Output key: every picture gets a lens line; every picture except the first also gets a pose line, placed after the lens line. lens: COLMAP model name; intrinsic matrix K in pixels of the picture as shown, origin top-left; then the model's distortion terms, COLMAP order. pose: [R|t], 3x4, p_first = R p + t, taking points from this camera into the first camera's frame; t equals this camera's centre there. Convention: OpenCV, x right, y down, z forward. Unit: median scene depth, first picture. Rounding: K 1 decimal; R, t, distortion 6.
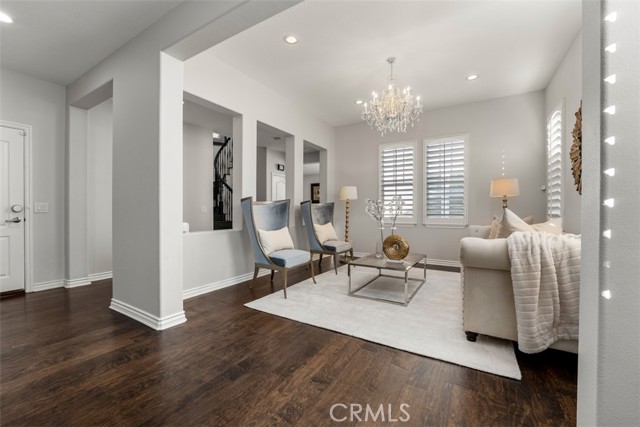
lens RADIAL K [[265.4, 0, 320.0], [0, 265.4, 213.5], [0, 0, 1]] dist [-0.013717, 0.000261]
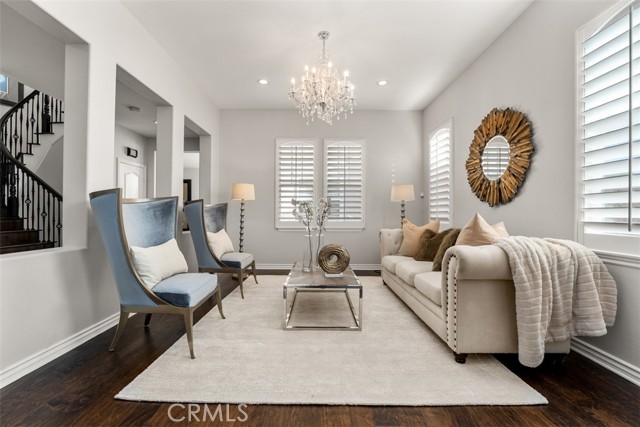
lens RADIAL K [[265.4, 0, 320.0], [0, 265.4, 213.5], [0, 0, 1]] dist [-0.013717, 0.000261]
pose [[0.856132, 0.004174, 0.516740, -0.155045], [0.001528, 0.999943, -0.010608, -0.003638], [-0.516755, 0.009872, 0.856076, 0.263269]]
